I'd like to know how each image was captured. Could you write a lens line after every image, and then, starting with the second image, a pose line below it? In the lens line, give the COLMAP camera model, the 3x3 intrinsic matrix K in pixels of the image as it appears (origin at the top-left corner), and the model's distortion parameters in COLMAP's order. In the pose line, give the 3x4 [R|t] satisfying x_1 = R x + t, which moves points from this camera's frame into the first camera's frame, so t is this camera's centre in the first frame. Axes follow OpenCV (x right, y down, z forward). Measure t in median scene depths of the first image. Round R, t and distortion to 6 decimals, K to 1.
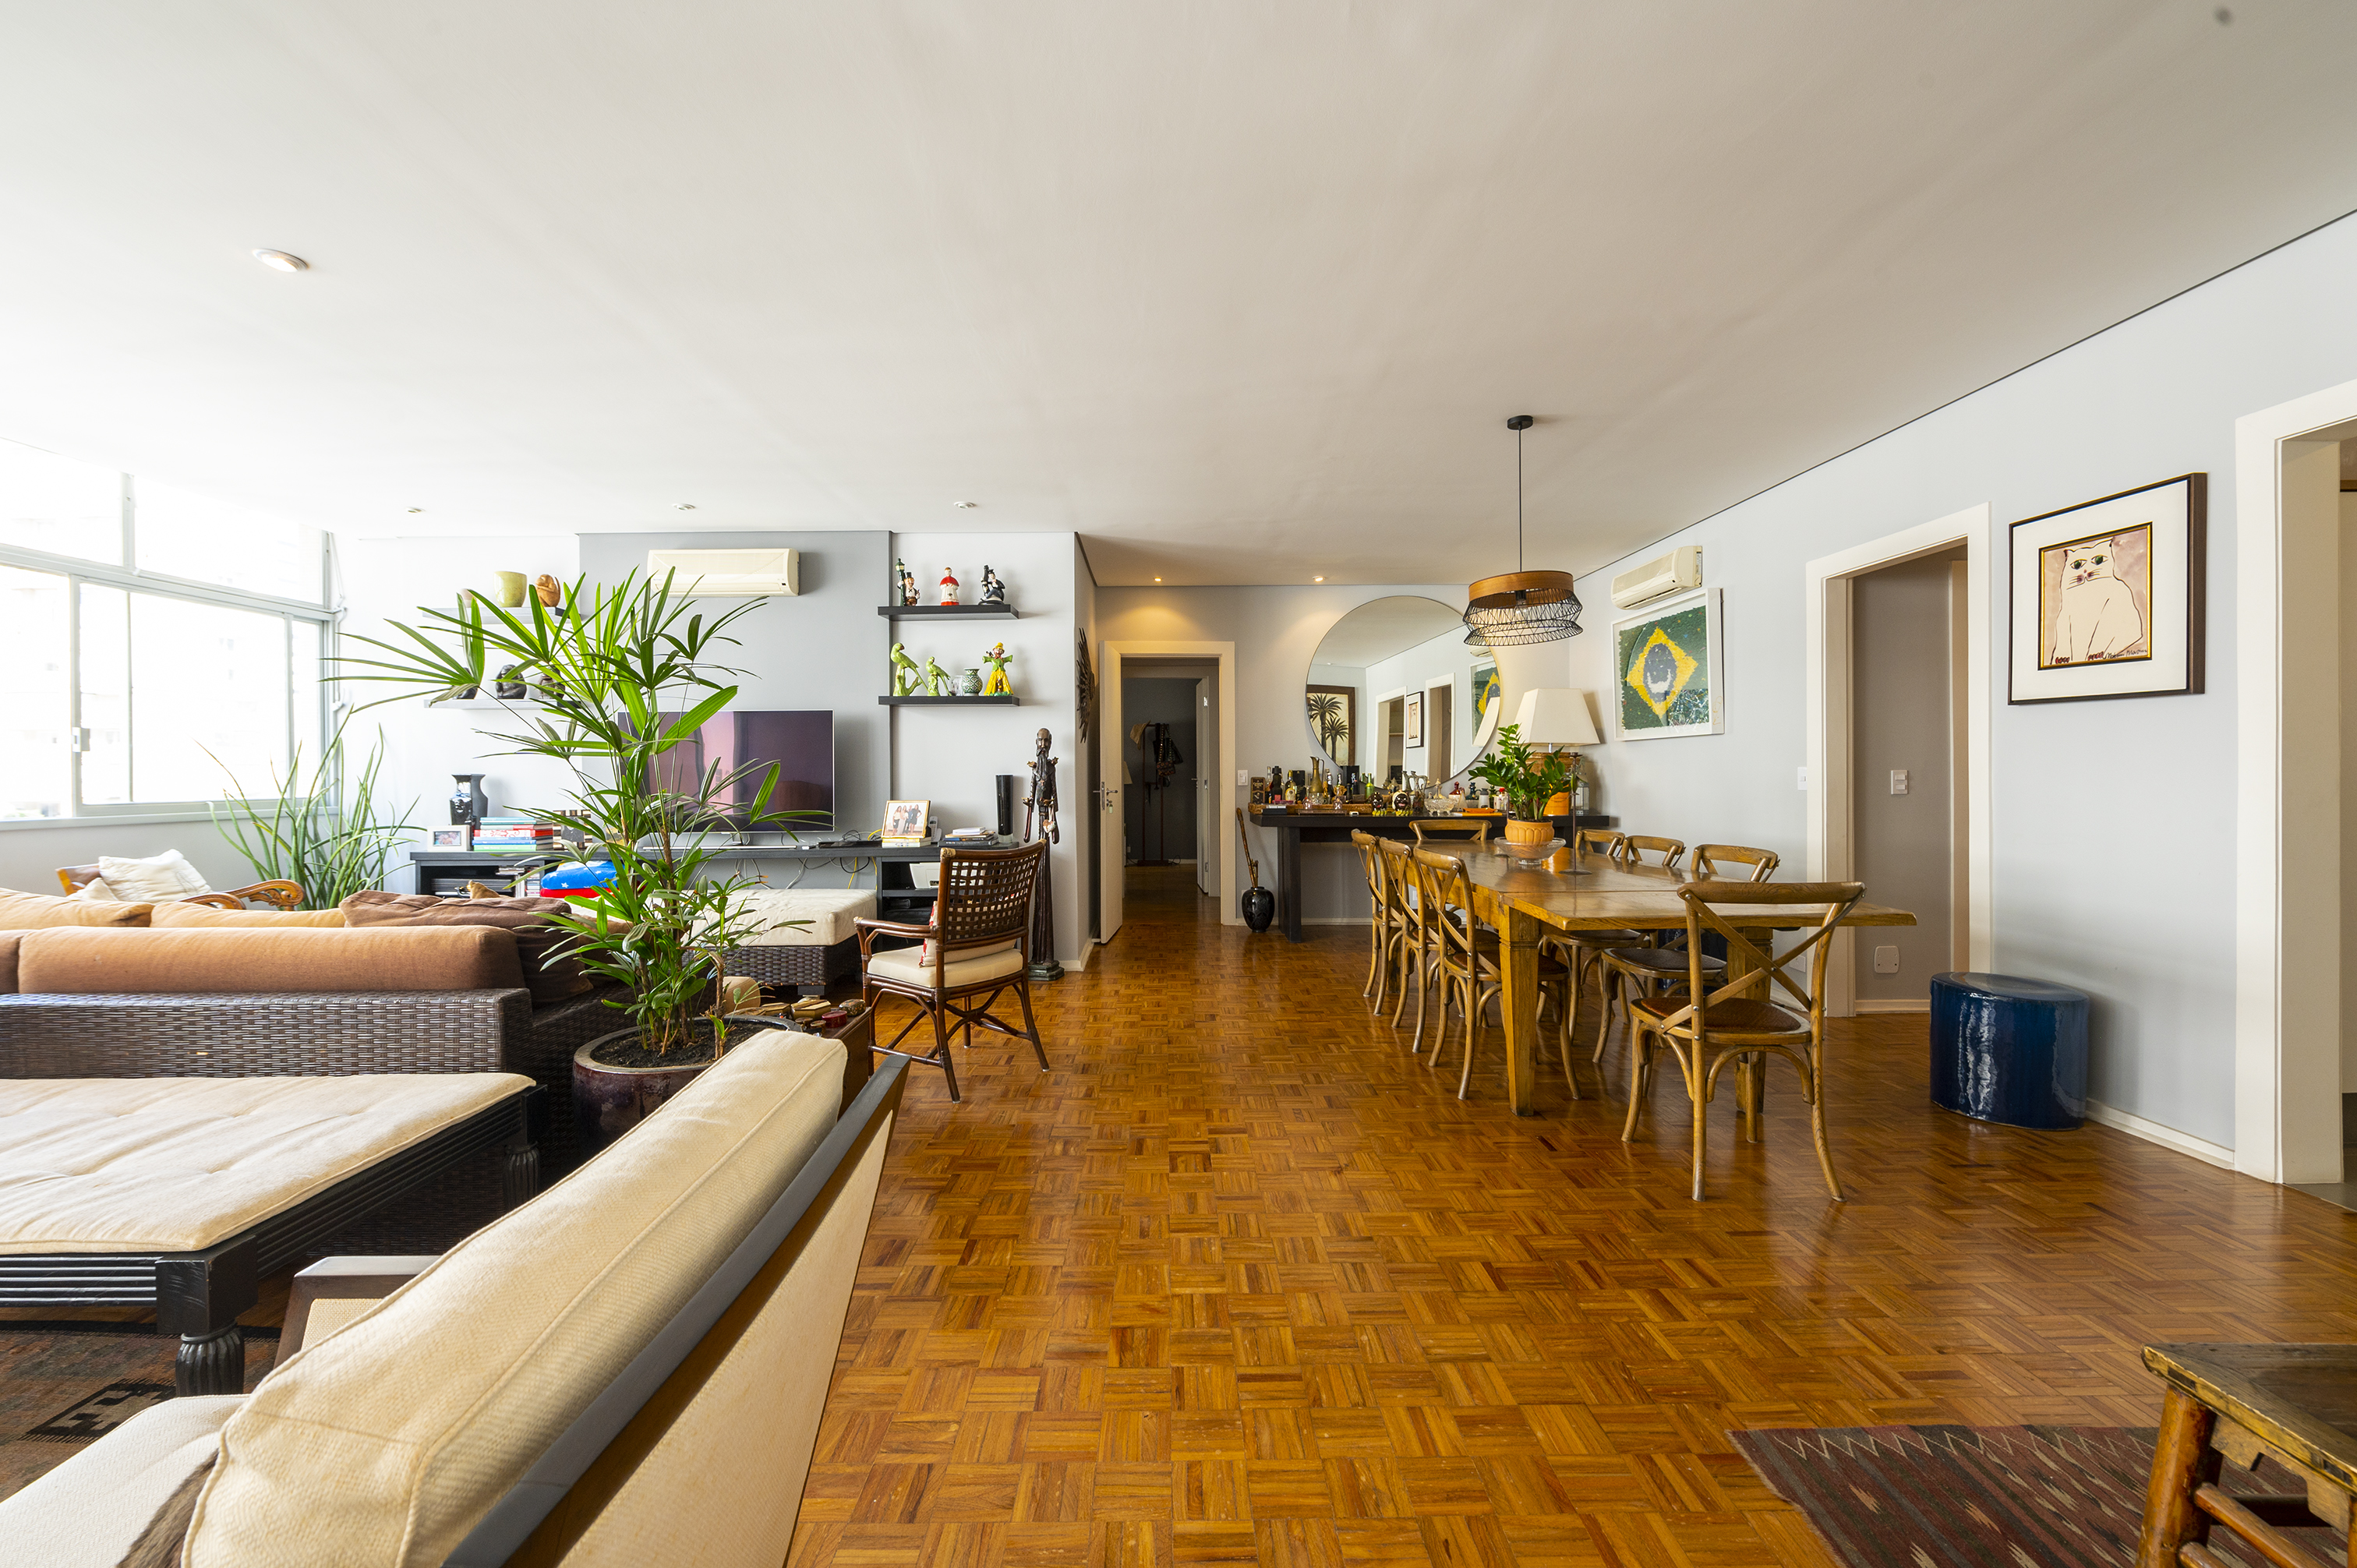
lens RADIAL K [[918.7, 0, 1166.2], [0, 918.7, 783.1], [0, 0, 1]] dist [-0.007104, 0.000108]
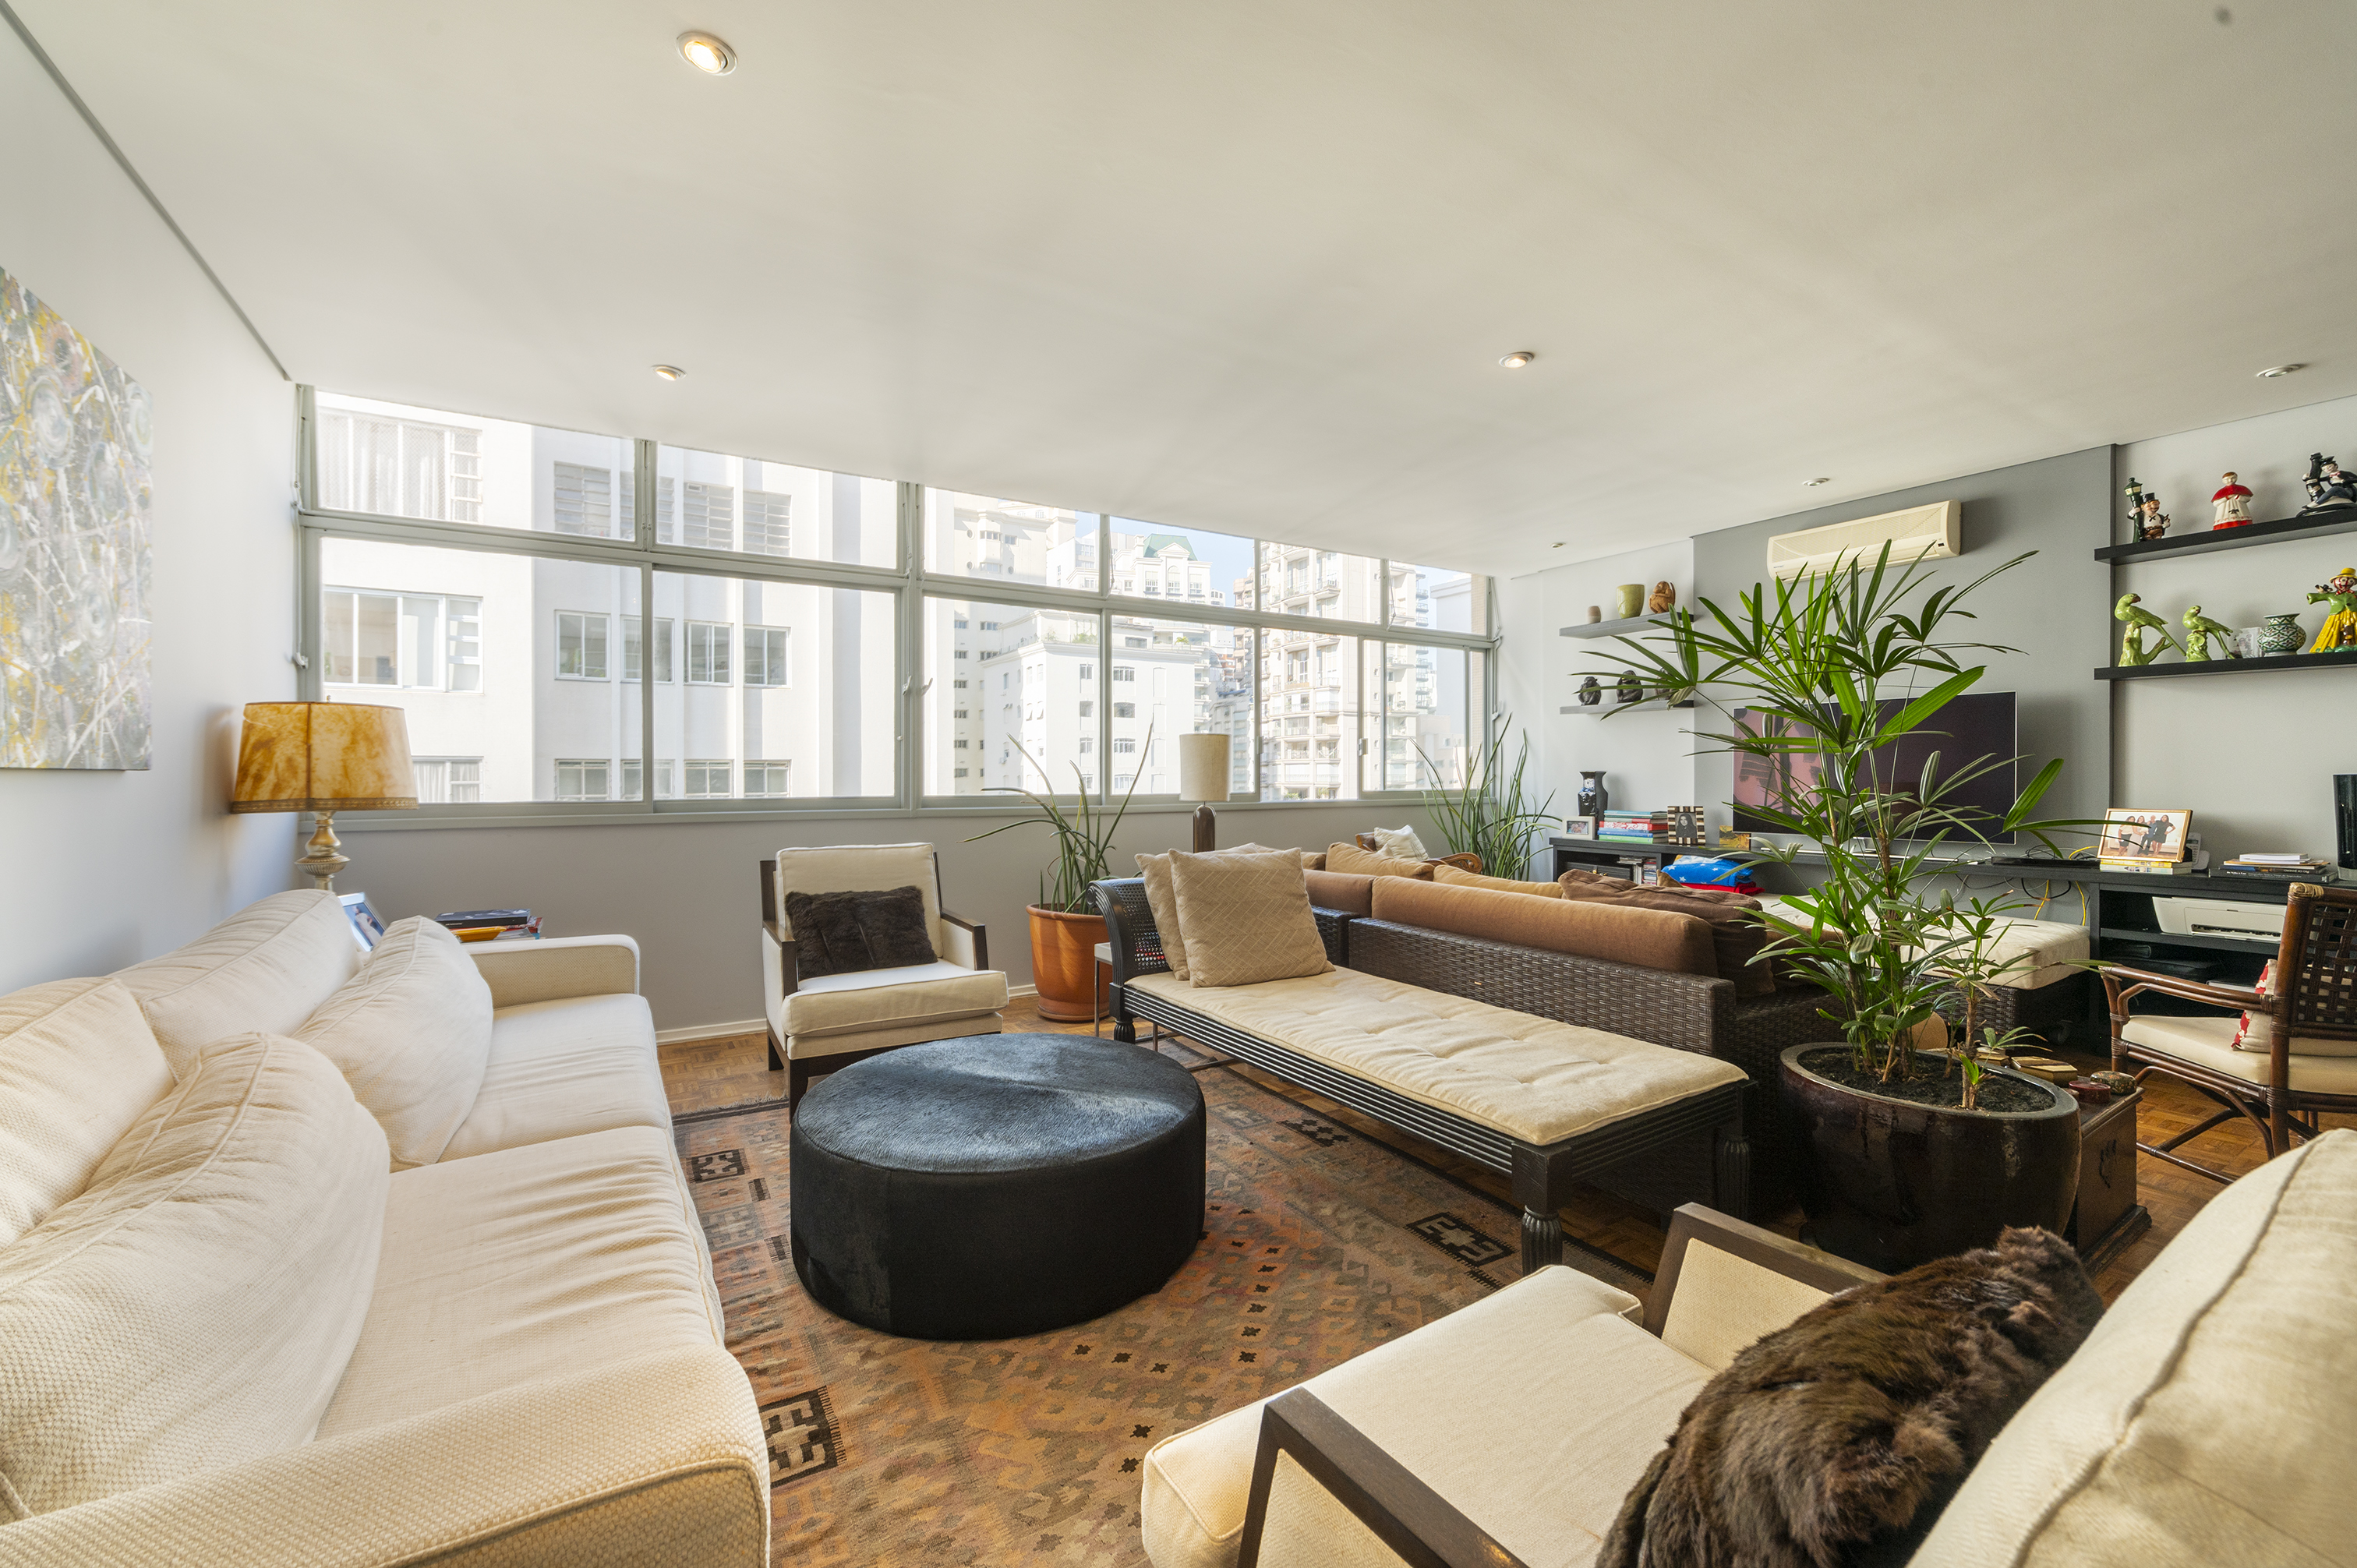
lens RADIAL K [[918.7, 0, 1166.2], [0, 918.7, 783.1], [0, 0, 1]] dist [-0.007104, 0.000108]
pose [[0.529416, 0.013383, -0.848257, -0.098539], [-0.011171, 0.999899, 0.008804, 0.001048], [0.848289, 0.004815, 0.529512, -0.045439]]
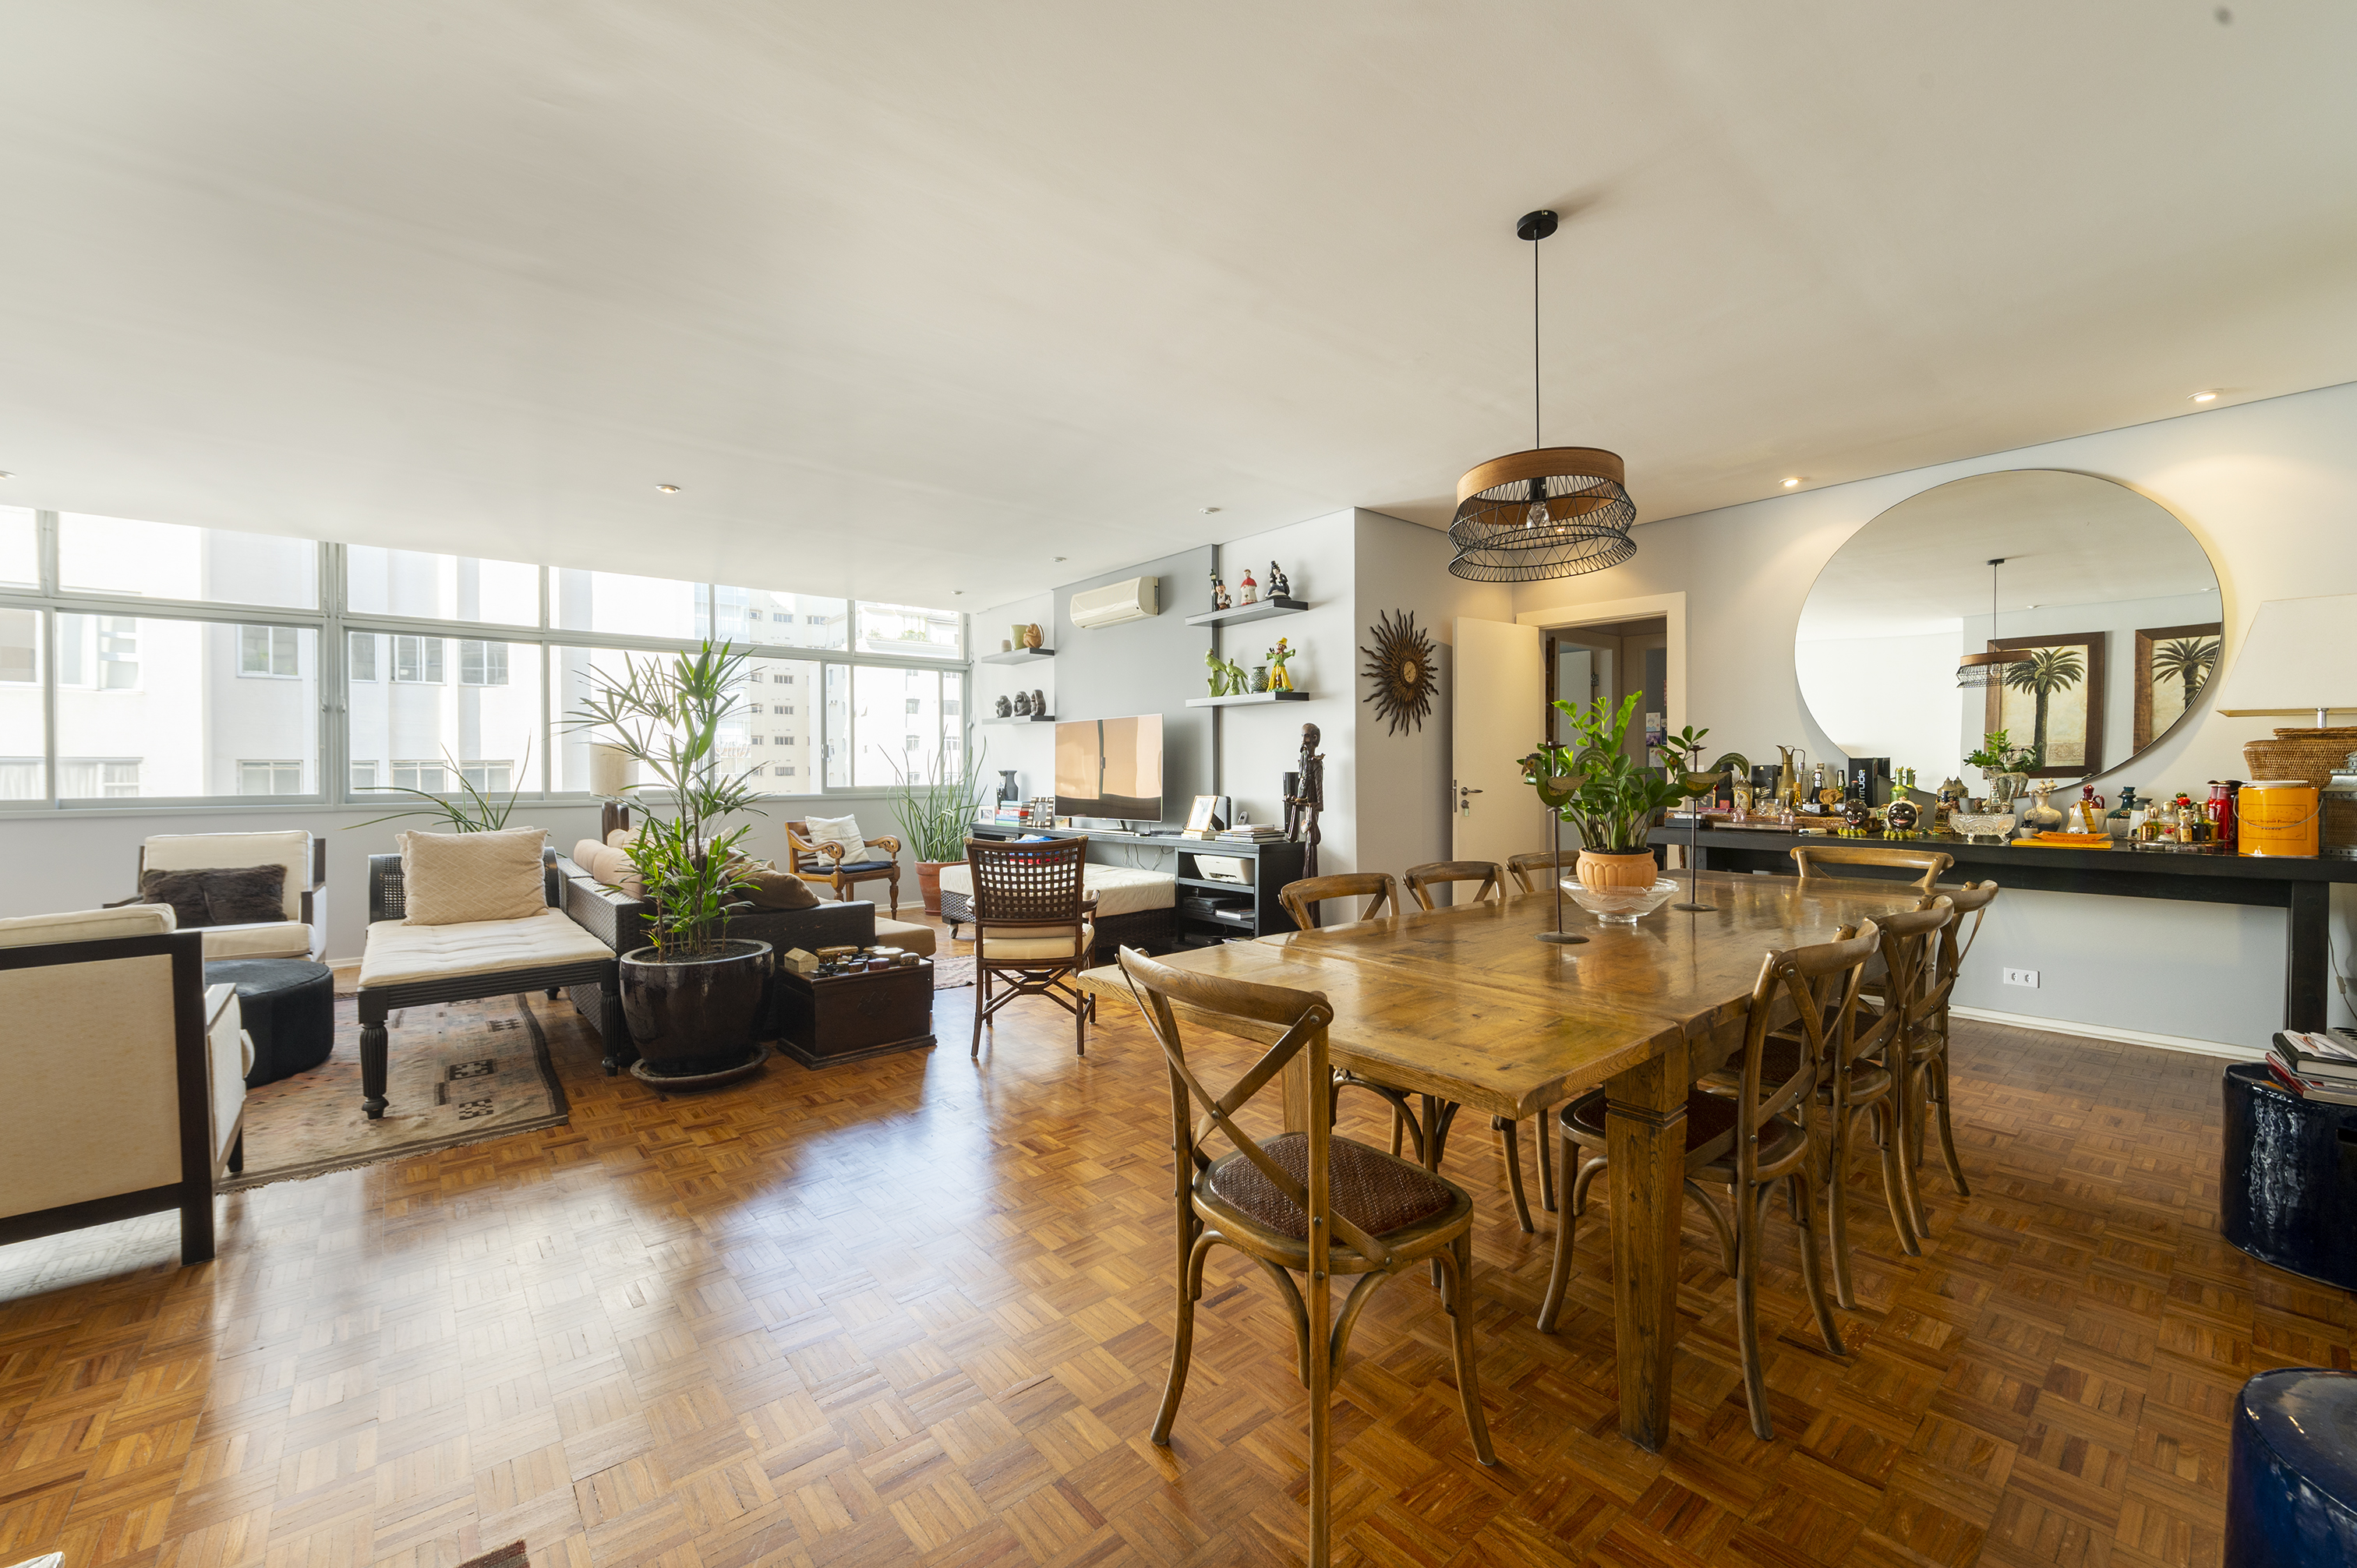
lens RADIAL K [[978.8, 0, 1304.6], [0, 978.8, 780.5], [0, 0, 1]] dist [-0.001676, -0.000383]
pose [[0.642112, 0.010698, -0.766536, 0.808624], [-0.006390, 0.999943, 0.008603, -0.011461], [0.766584, -0.000626, 0.642144, 0.437255]]
